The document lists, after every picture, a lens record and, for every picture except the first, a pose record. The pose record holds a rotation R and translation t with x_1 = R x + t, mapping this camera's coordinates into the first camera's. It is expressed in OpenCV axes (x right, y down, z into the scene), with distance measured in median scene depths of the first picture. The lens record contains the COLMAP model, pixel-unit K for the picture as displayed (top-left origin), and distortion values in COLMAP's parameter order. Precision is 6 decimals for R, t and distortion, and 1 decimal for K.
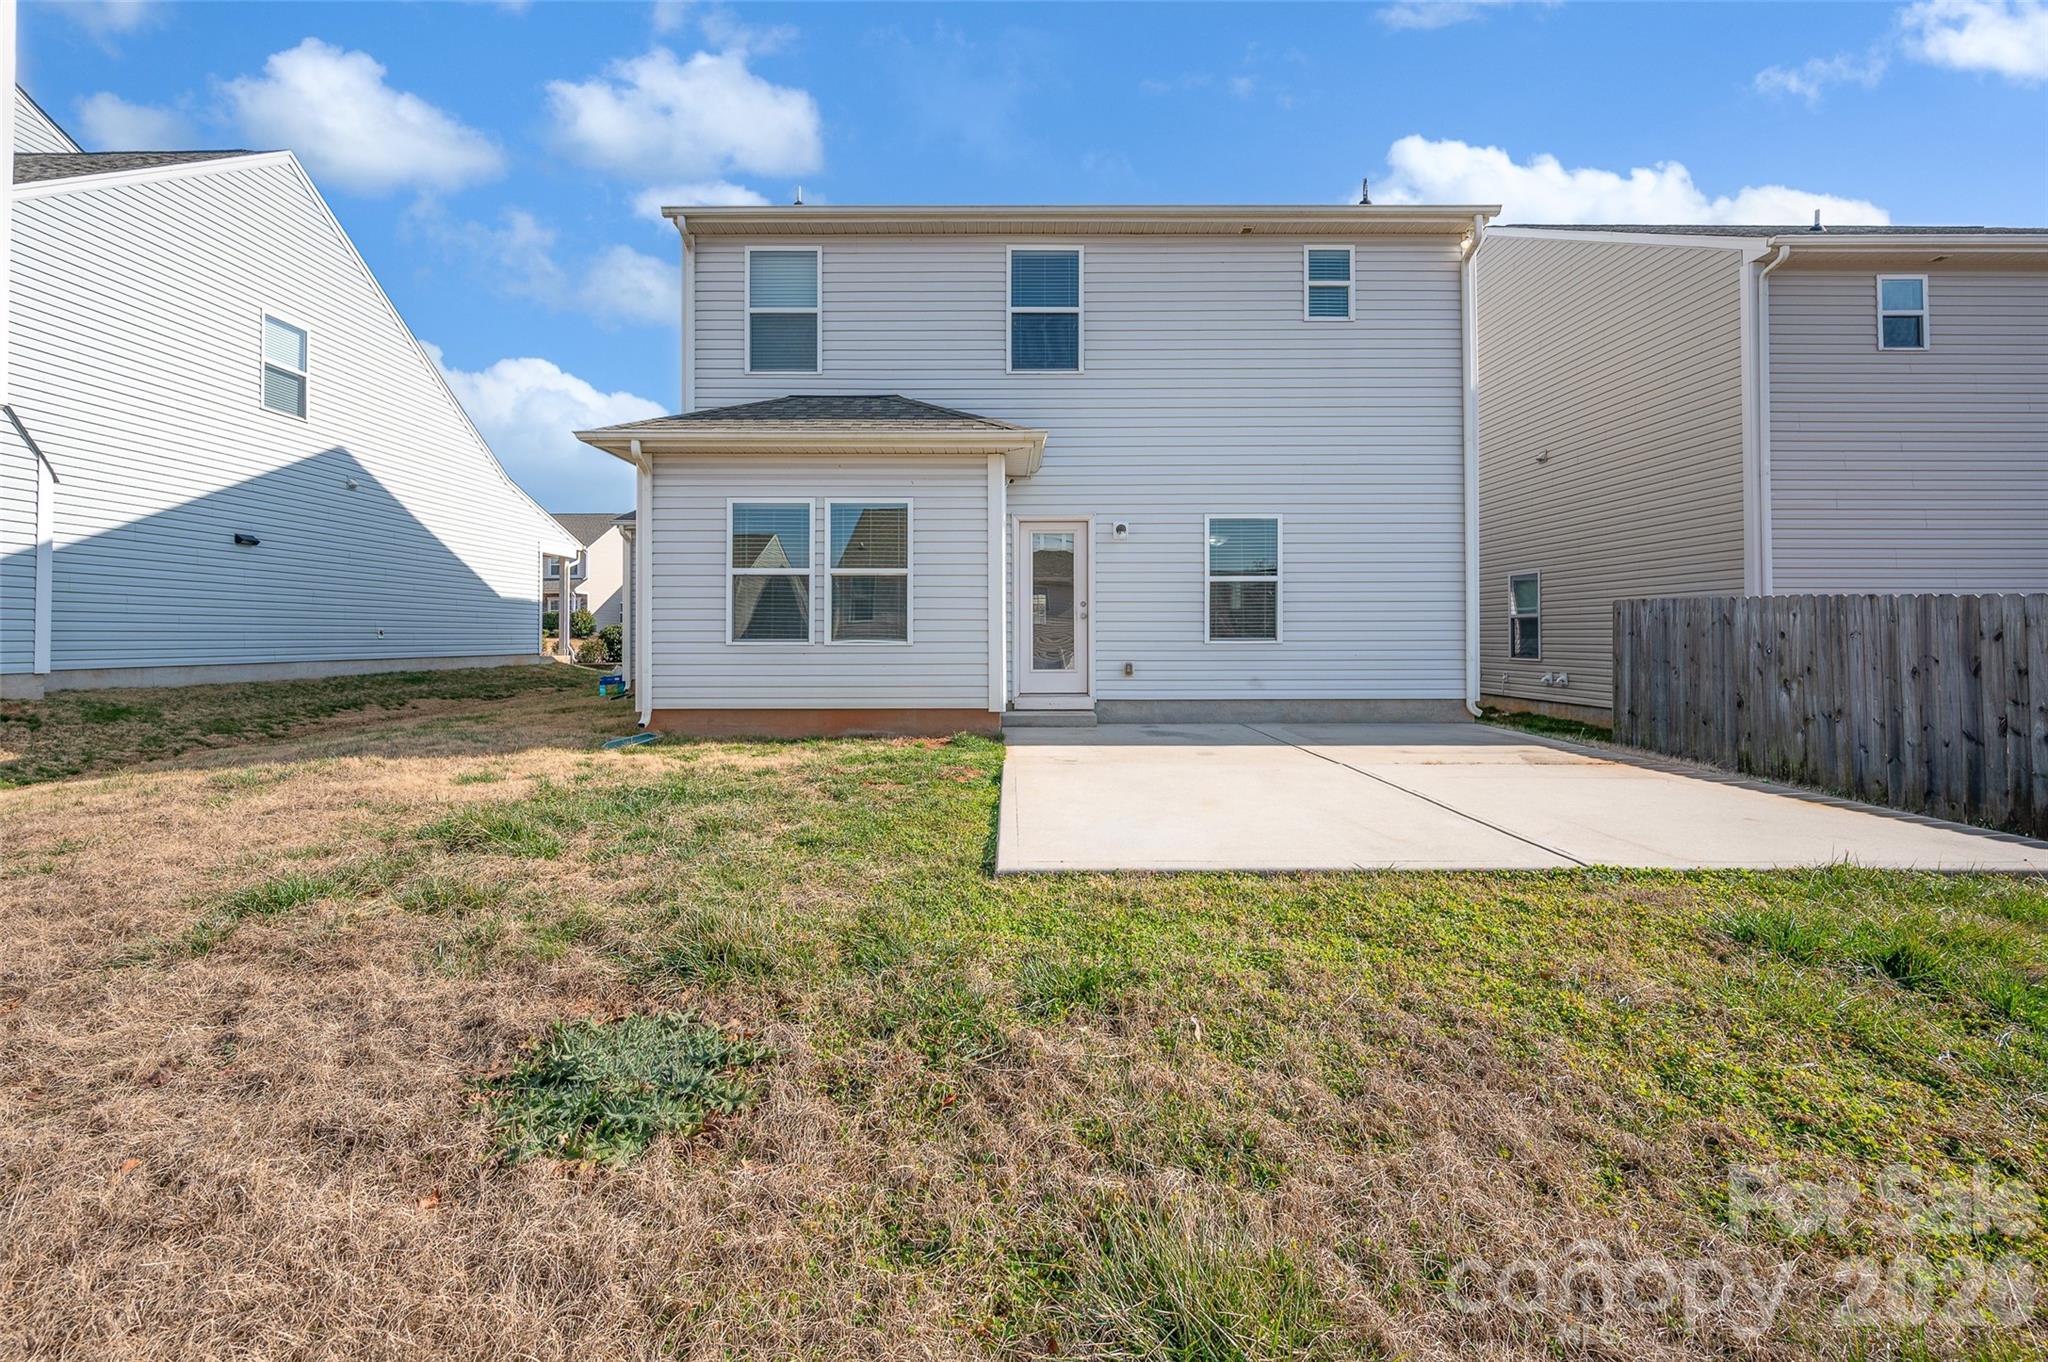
lens RADIAL K [[879.1, 0, 1006.1], [0, 879.1, 639.8], [0, 0, 1]] dist [-0.003212, -0.000573]
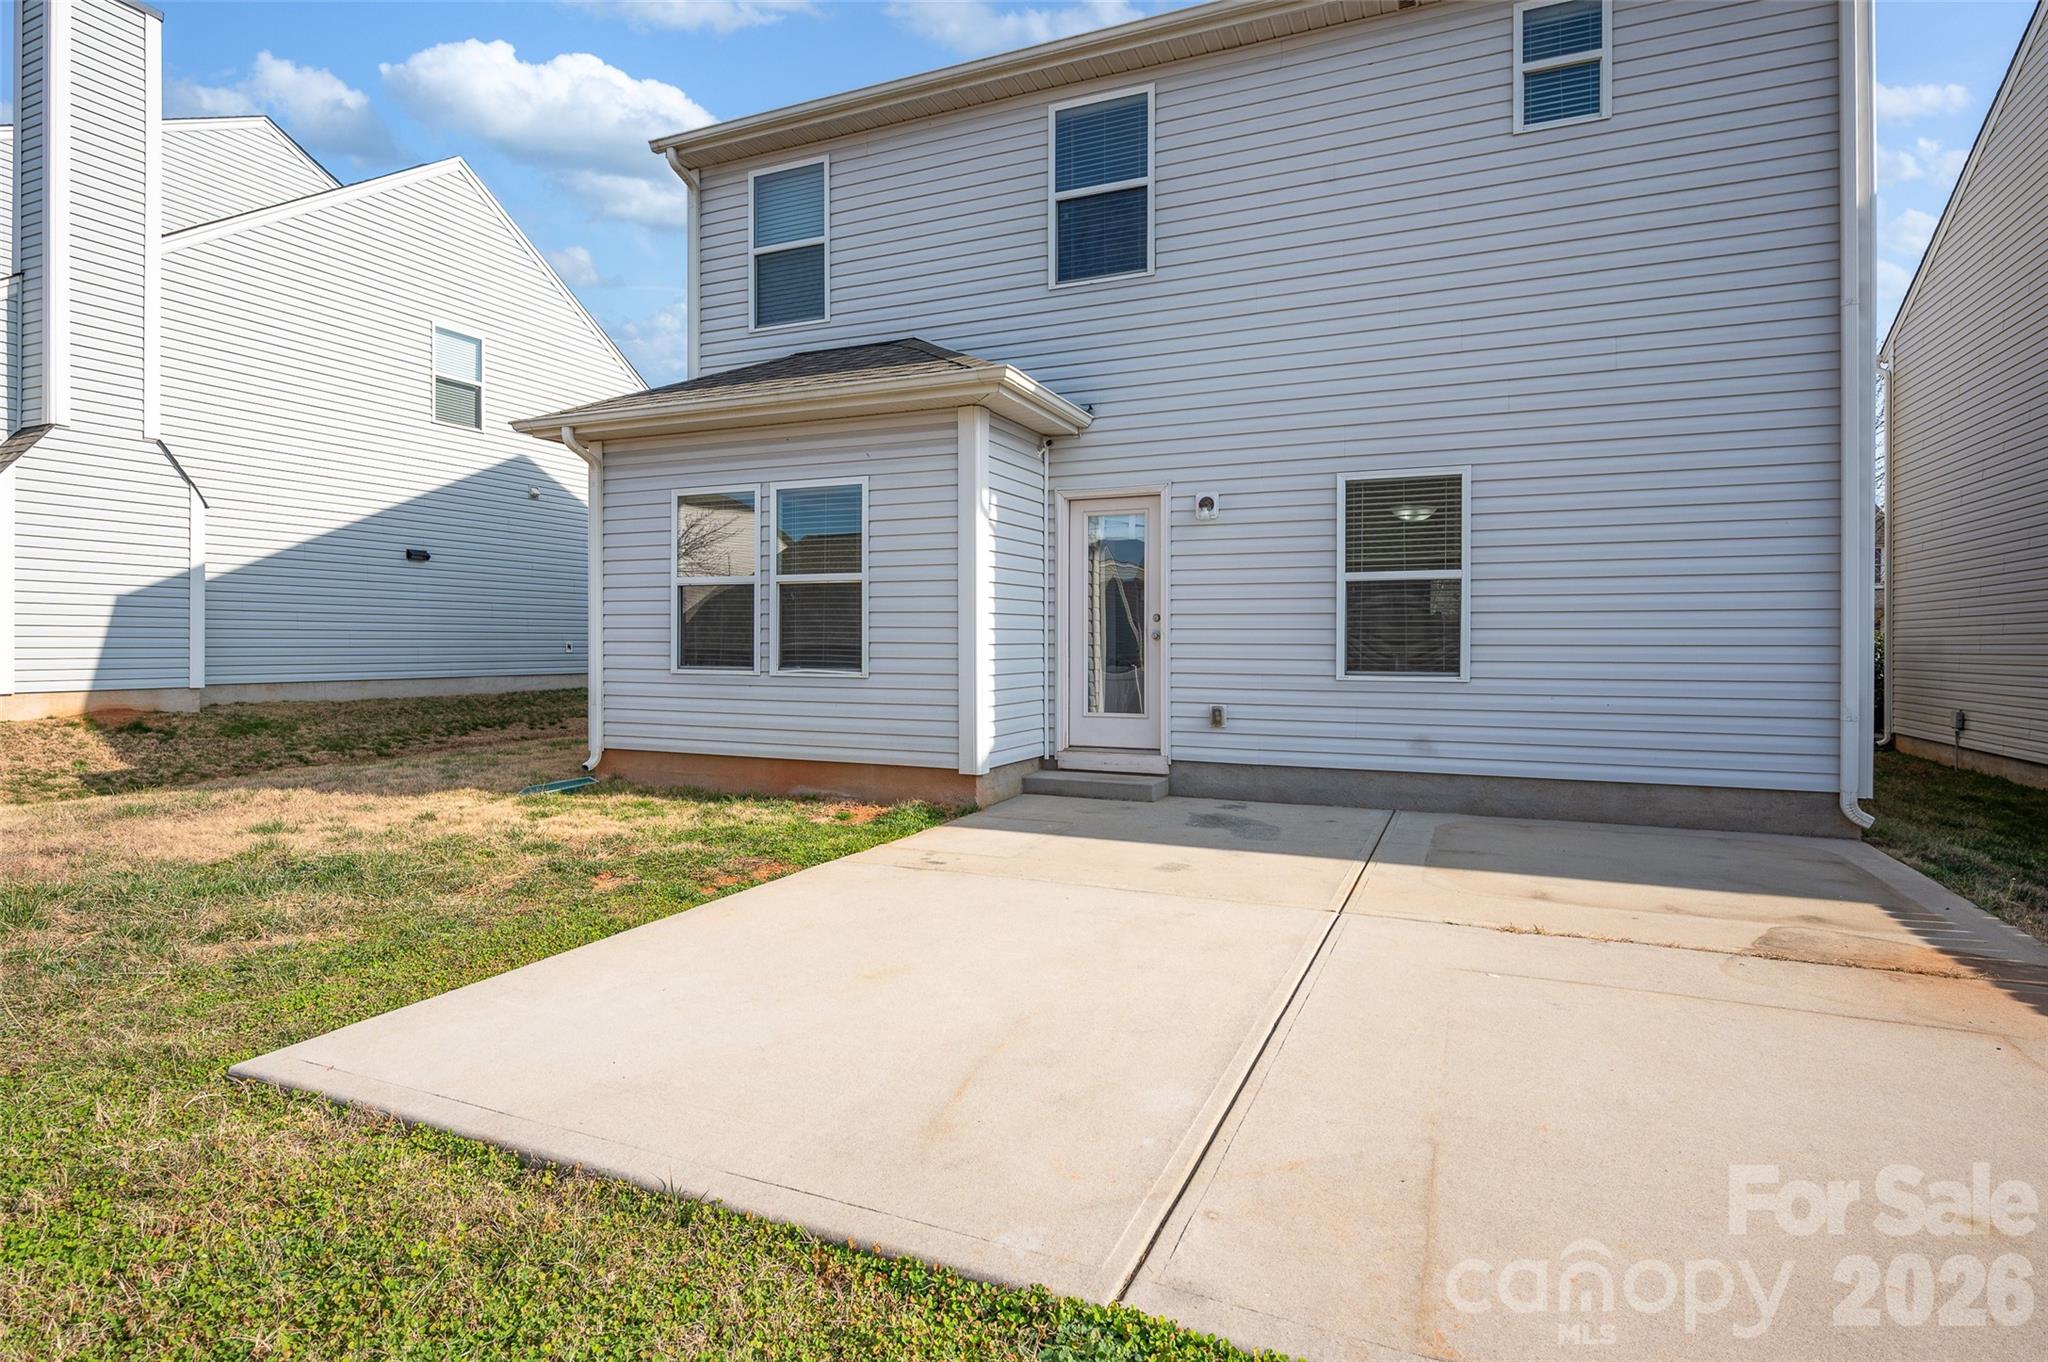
lens RADIAL K [[1064.2, 0, 1023.1], [0, 1064.2, 659.7], [0, 0, 1]] dist [-0.005222, -0.000482]
pose [[0.914567, 0.010999, -0.404284, 0.328418], [-0.005956, 0.999888, 0.013730, -0.019131], [0.404390, -0.010149, 0.914530, 0.212793]]
